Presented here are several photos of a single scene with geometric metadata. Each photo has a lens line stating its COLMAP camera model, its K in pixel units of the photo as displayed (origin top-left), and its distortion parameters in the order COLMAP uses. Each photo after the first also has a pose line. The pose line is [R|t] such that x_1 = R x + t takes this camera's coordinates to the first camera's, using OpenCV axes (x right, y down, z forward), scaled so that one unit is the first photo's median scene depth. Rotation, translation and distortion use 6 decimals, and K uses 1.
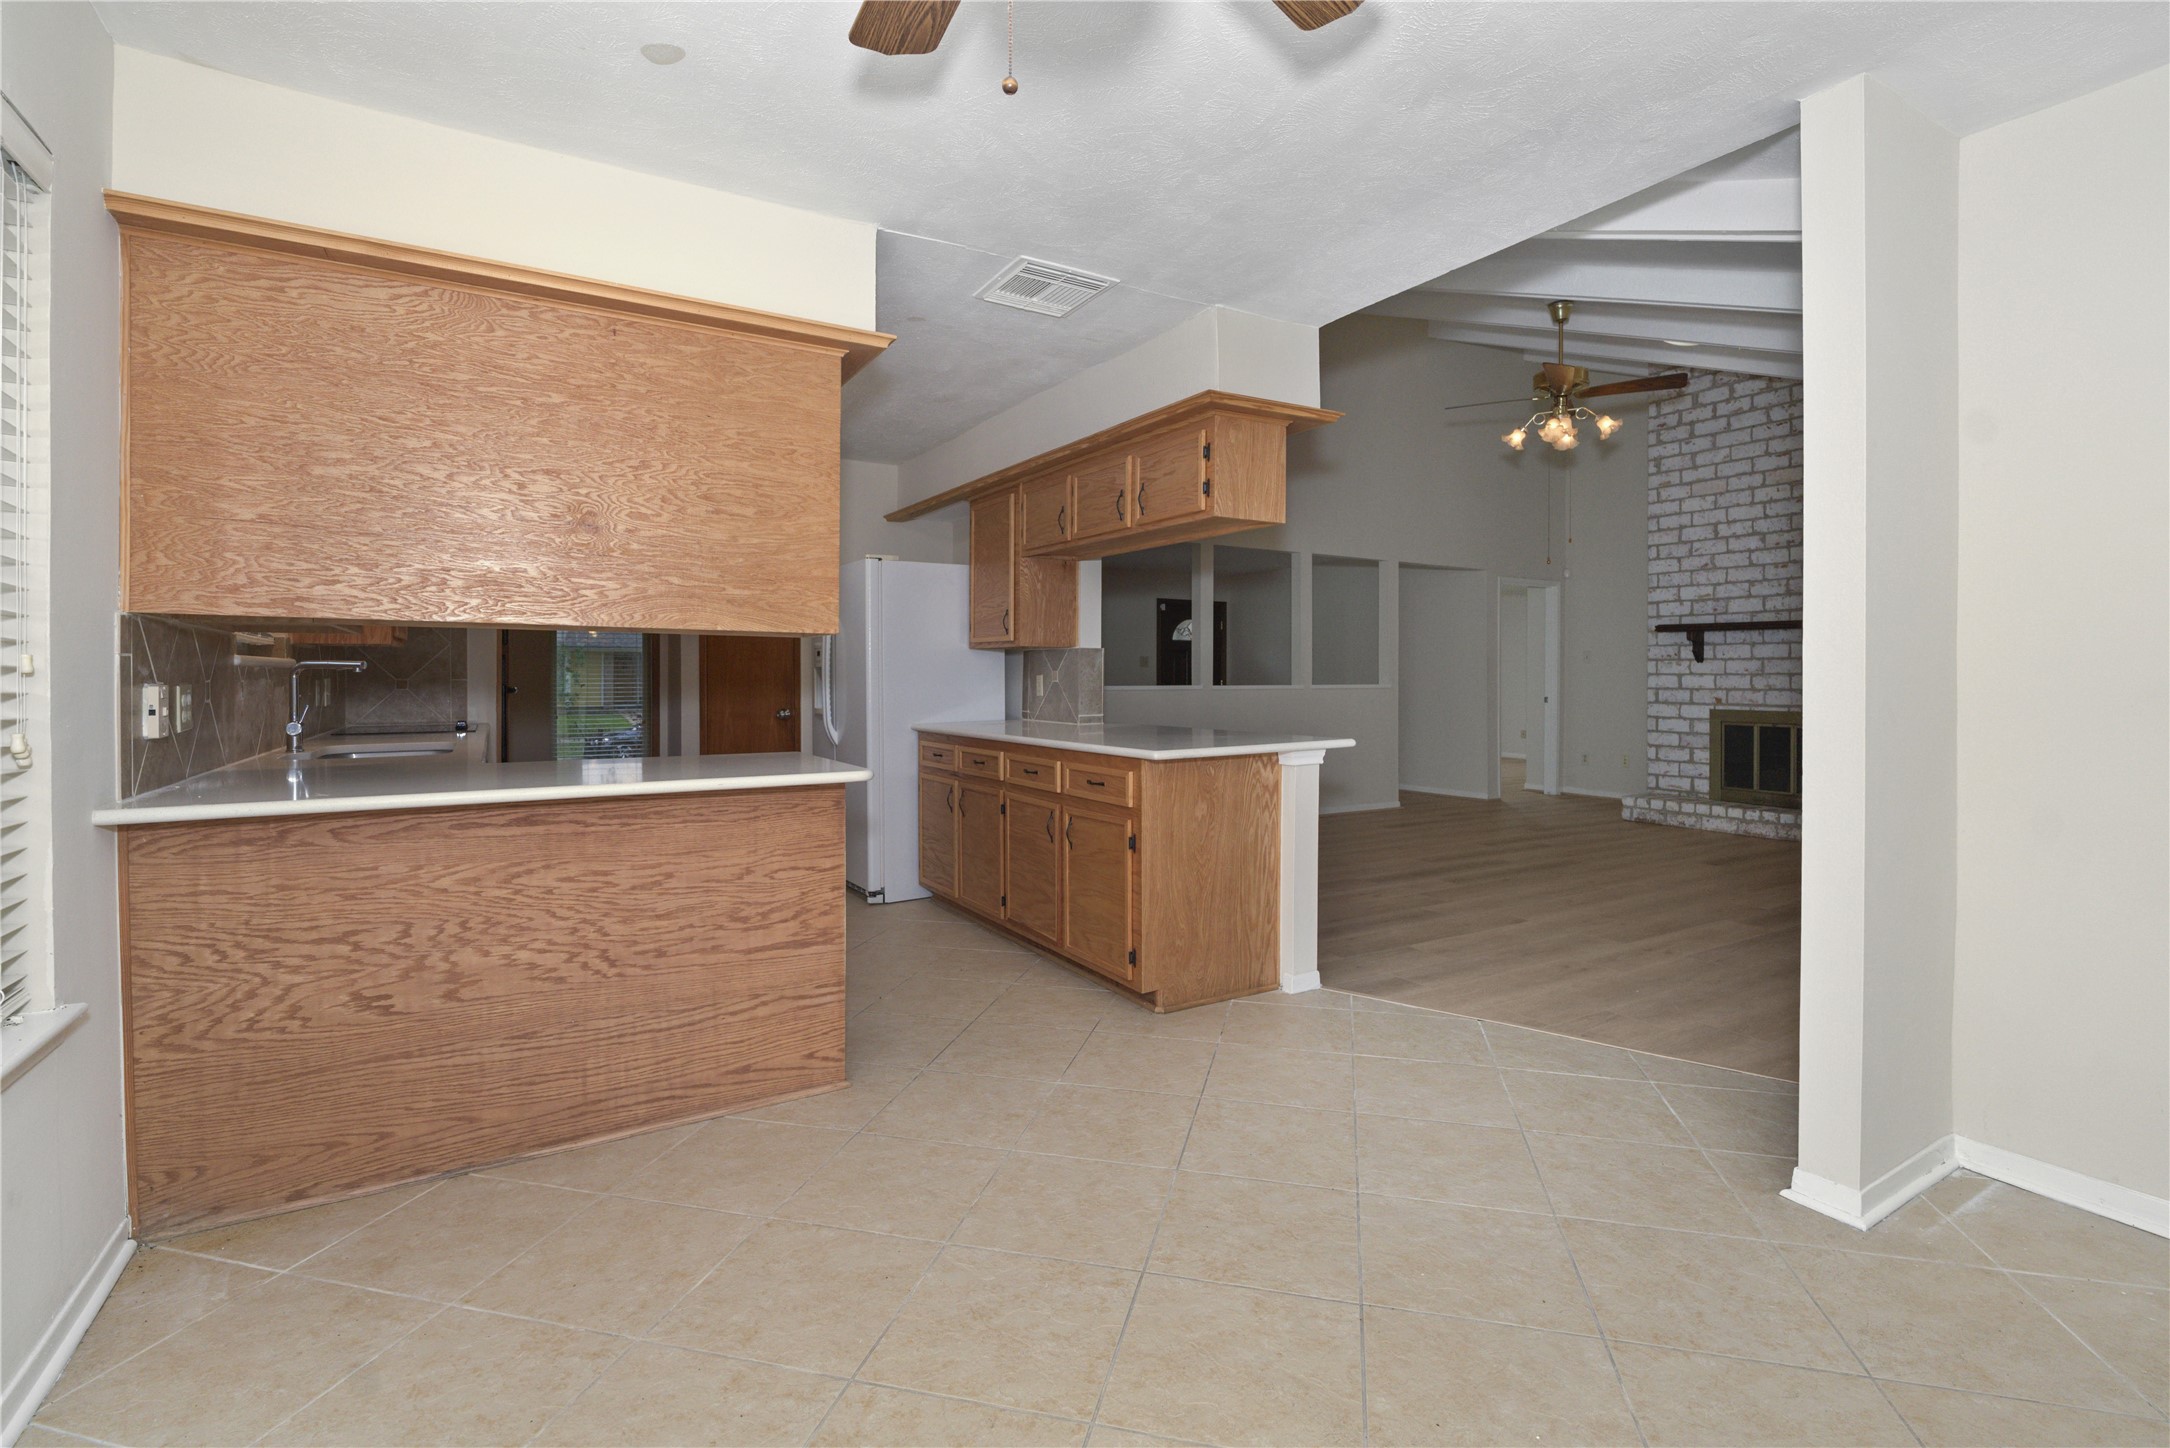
lens RADIAL K [[971.2, 0, 1080.9], [0, 971.2, 687.5], [0, 0, 1]] dist [-0.019314, -0.001029]
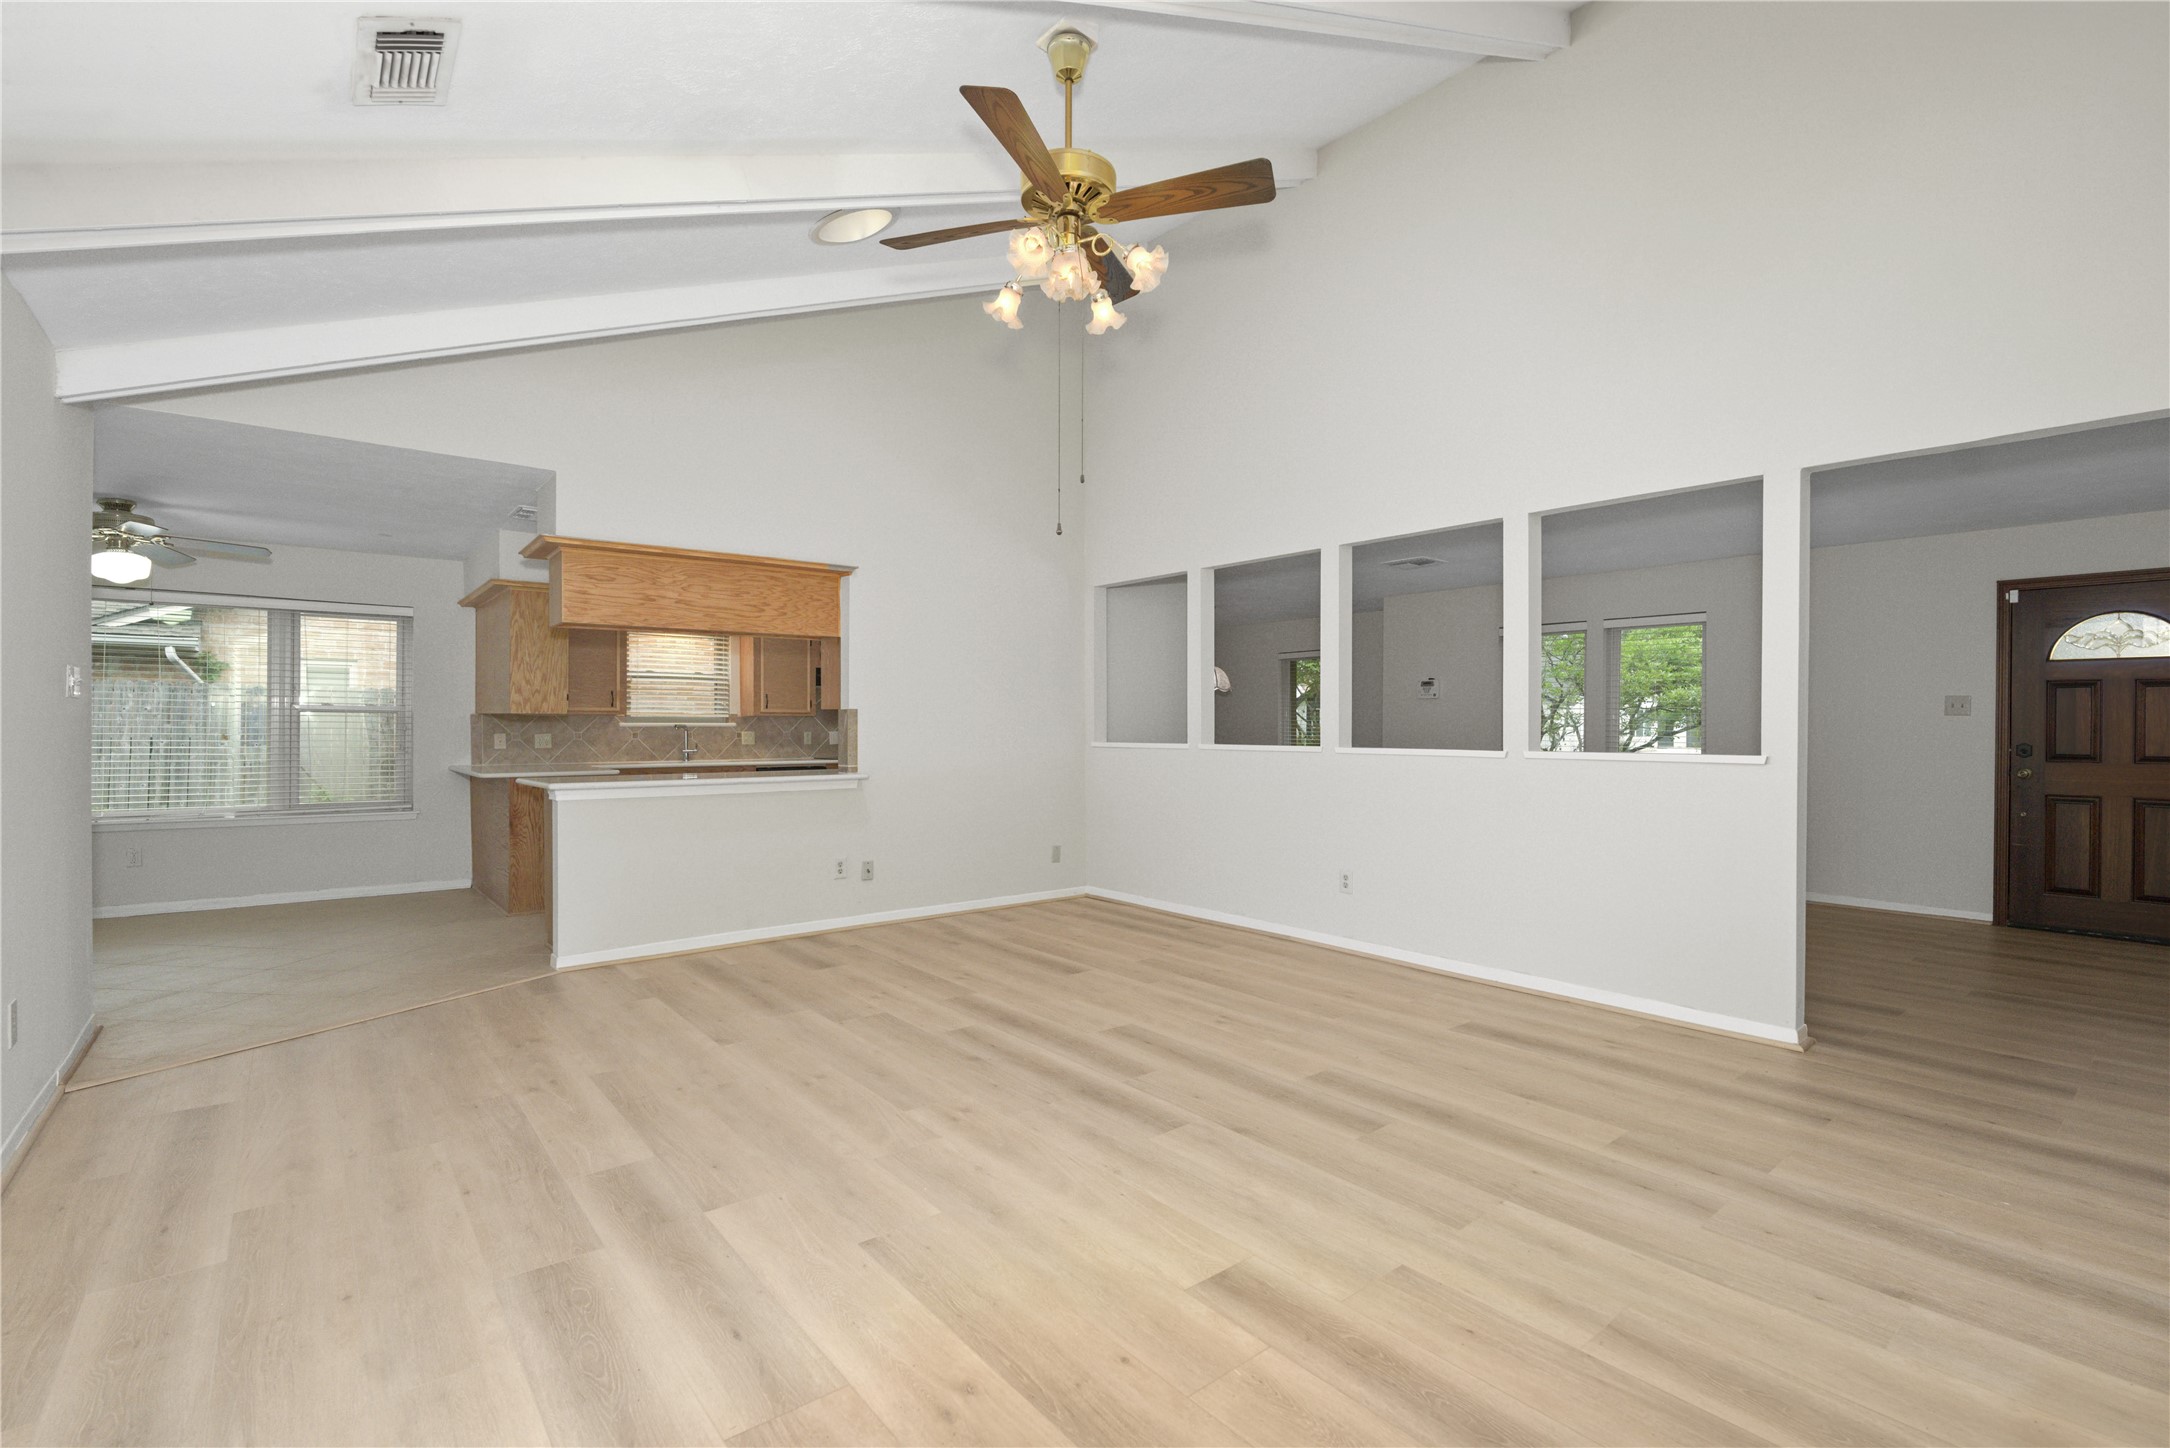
lens RADIAL K [[939.9, 0, 1077.0], [0, 939.9, 723.1], [0, 0, 1]] dist [-0.014974, -0.000502]
pose [[0.174128, -0.003468, -0.984717, 0.826920], [-0.011497, 0.999918, -0.005555, -0.013926], [0.984656, 0.012288, 0.174074, 0.749236]]
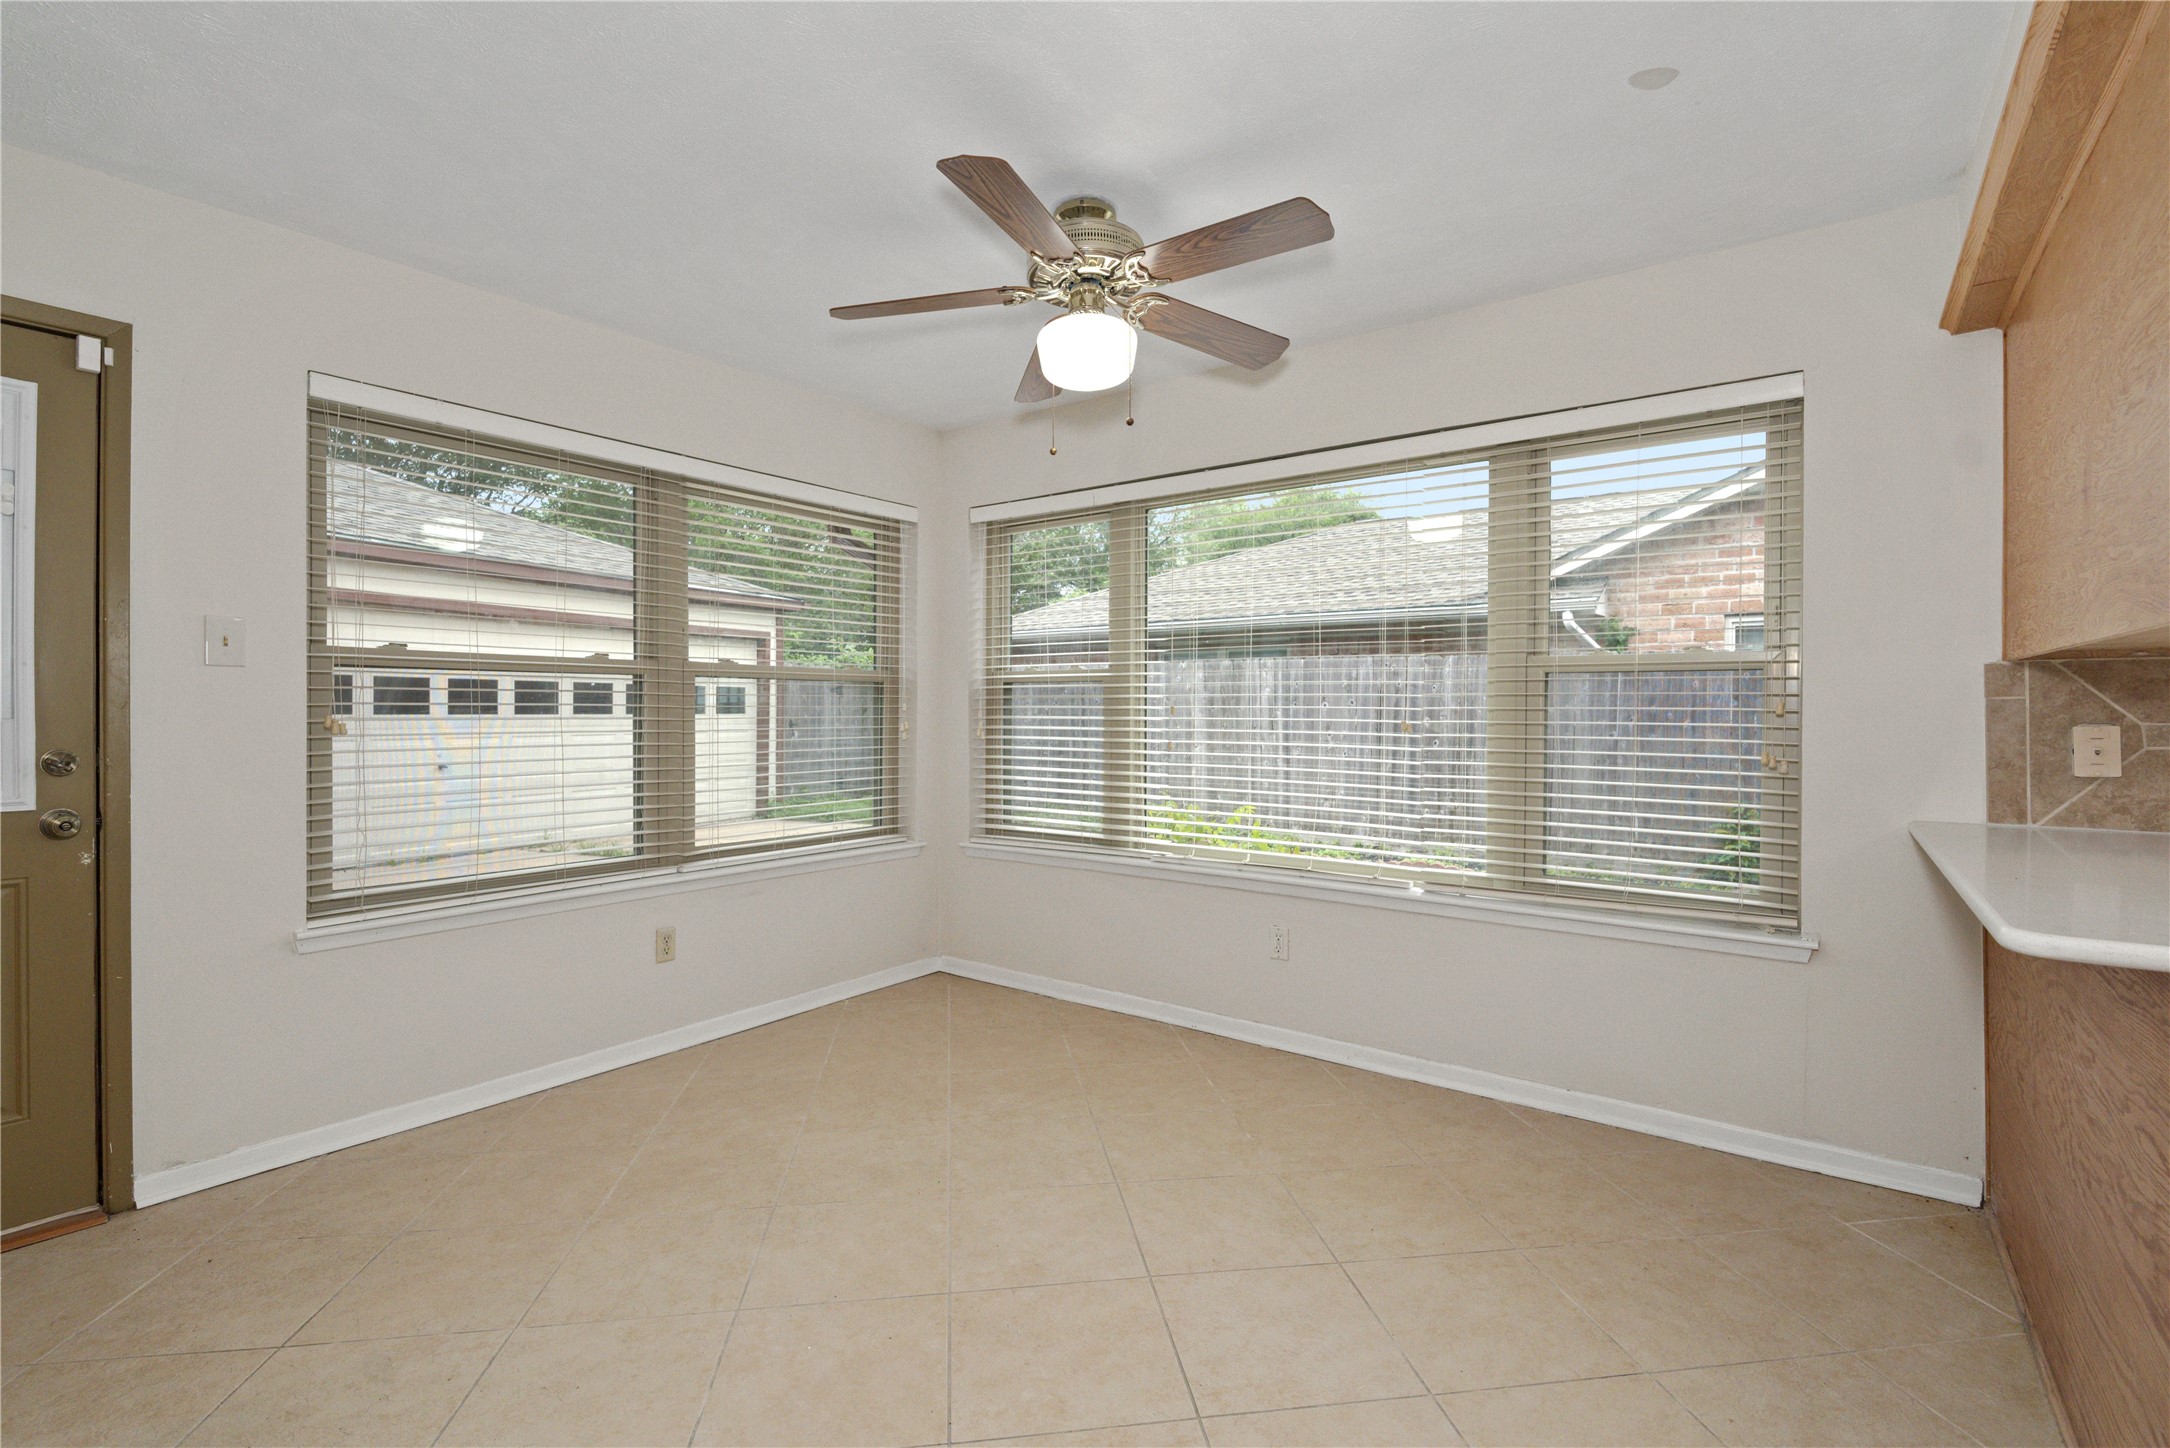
lens RADIAL K [[971.2, 0, 1094.3], [0, 971.2, 710.8], [0, 0, 1]] dist [-0.019314, -0.001029]
pose [[-0.920317, -0.003746, -0.391156, 0.127911], [-0.006544, 0.999962, 0.005819, -0.004743], [0.391120, 0.007915, -0.920306, 0.461352]]
